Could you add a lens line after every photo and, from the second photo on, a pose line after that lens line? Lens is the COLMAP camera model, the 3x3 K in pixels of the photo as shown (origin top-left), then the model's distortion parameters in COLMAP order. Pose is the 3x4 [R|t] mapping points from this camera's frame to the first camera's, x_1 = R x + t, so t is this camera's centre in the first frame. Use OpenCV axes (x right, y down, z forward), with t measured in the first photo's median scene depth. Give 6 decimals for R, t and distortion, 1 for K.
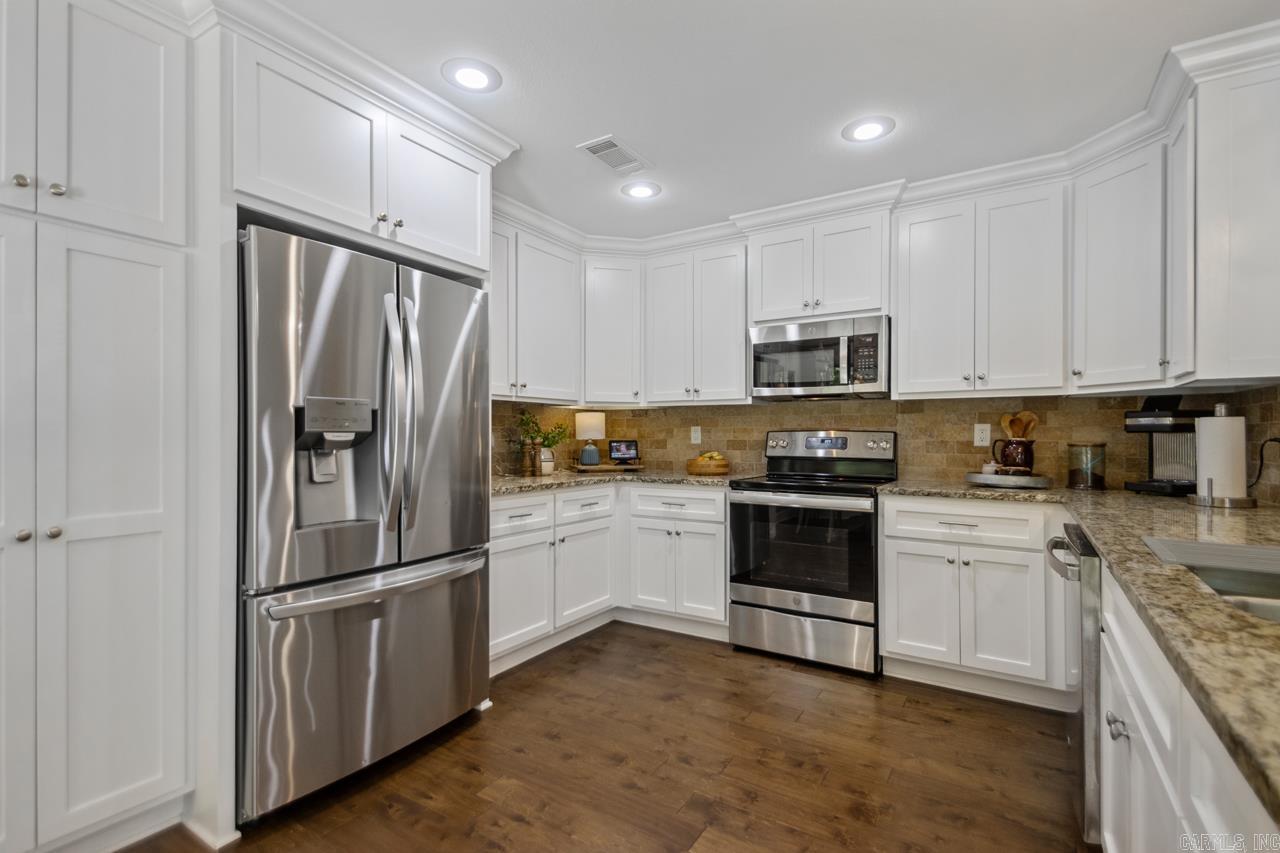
lens RADIAL K [[590.8, 0, 672.2], [0, 590.8, 434.2], [0, 0, 1]] dist [0.045462, -0.015747]
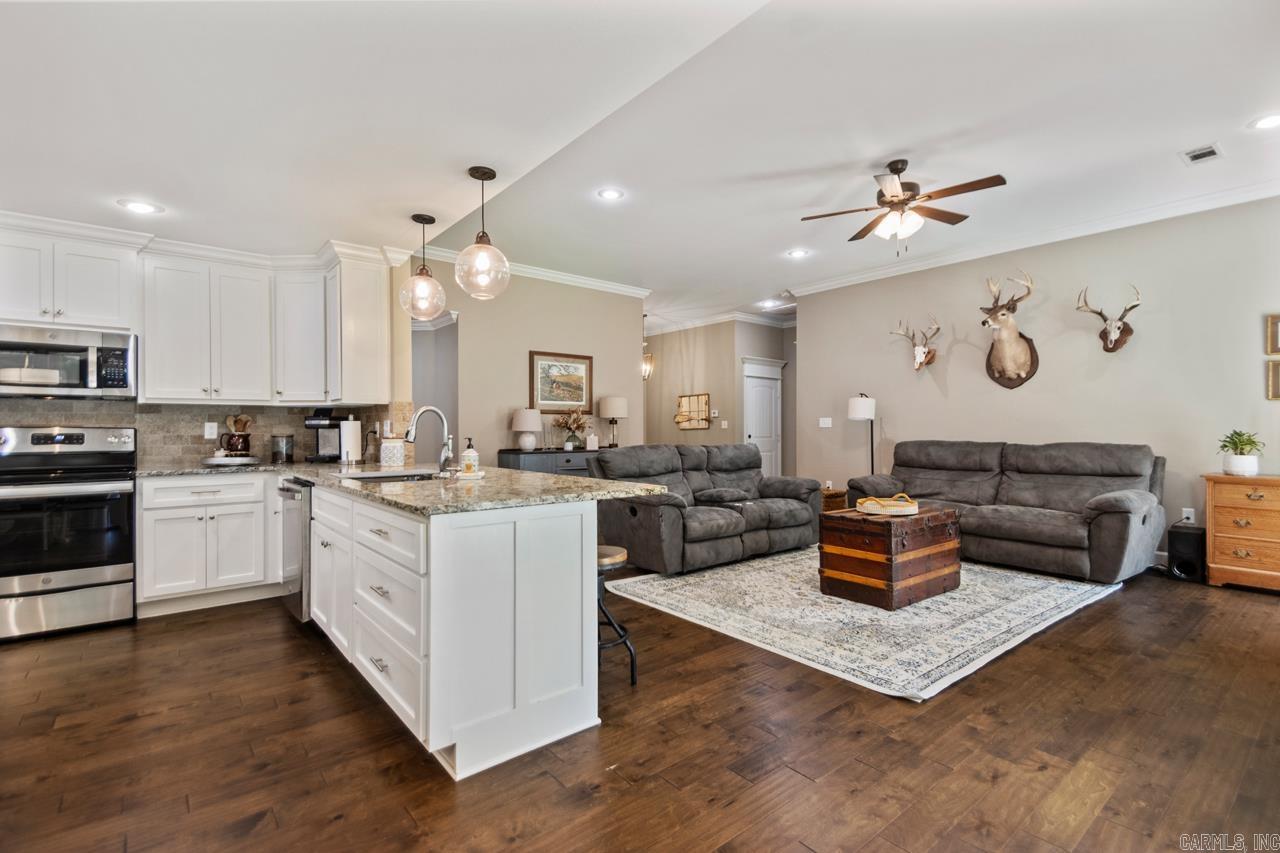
lens RADIAL K [[591.2, 0, 655.1], [0, 591.2, 425.1], [0, 0, 1]] dist [0.015338, -0.016372]
pose [[0.328553, 0.001628, 0.944484, -0.480616], [0.002913, 0.999992, -0.002737, -0.004984], [-0.944481, 0.003651, 0.328546, -0.464318]]
